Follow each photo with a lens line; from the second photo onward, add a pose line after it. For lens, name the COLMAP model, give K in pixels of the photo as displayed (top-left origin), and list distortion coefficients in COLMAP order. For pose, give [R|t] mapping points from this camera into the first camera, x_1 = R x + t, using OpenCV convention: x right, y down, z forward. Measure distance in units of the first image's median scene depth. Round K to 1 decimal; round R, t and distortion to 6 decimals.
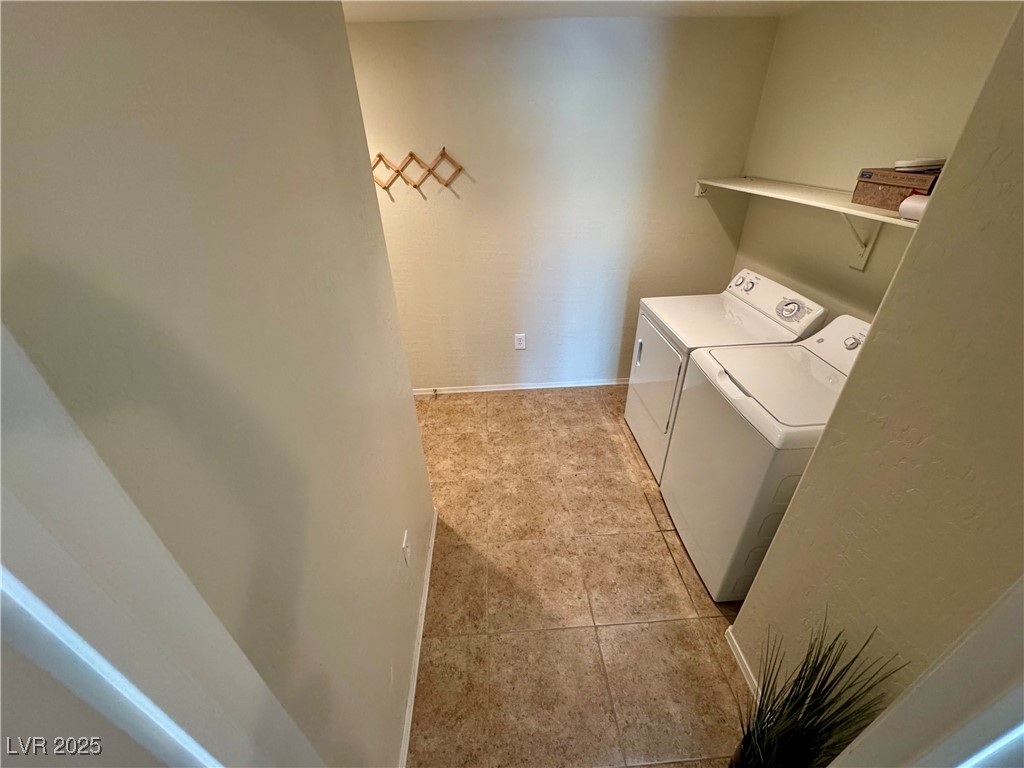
lens RADIAL K [[410.4, 0, 509.3], [0, 410.4, 385.3], [0, 0, 1]] dist [-0.002686, 0.000410]
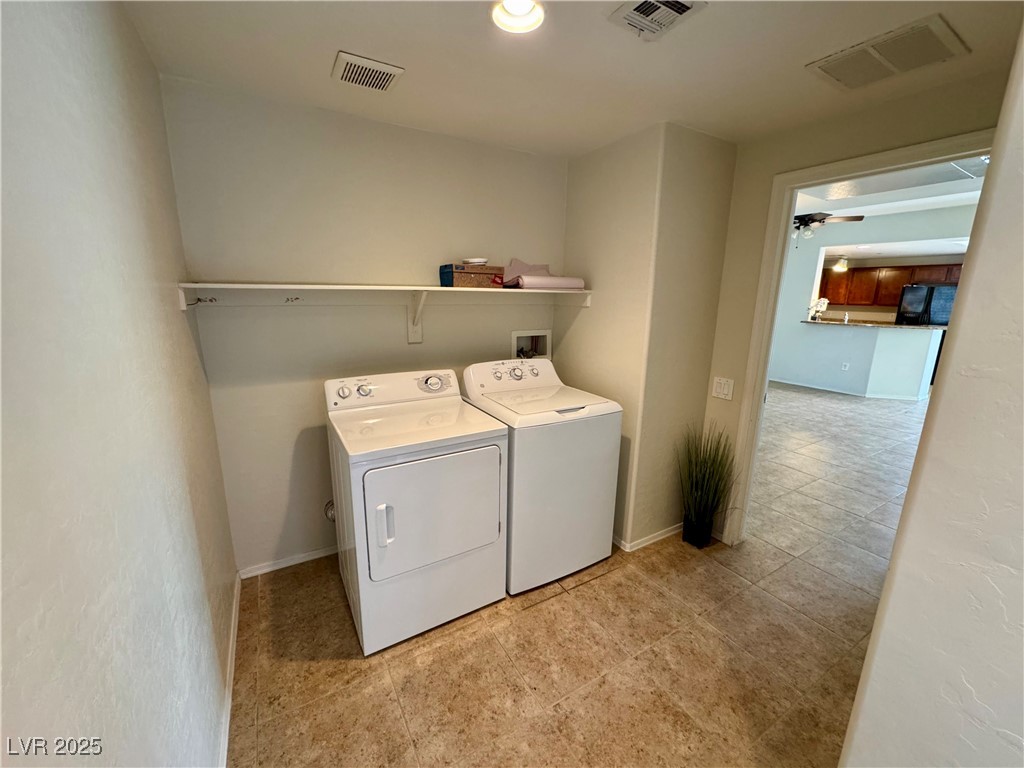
lens RADIAL K [[410.4, 0, 516.0], [0, 410.4, 384.0], [0, 0, 1]] dist [-0.002686, 0.000410]
pose [[-0.471803, -0.170169, 0.865127, -0.321927], [0.458528, 0.790723, 0.405596, -0.466188], [-0.753096, 0.588047, -0.295039, 1.028282]]
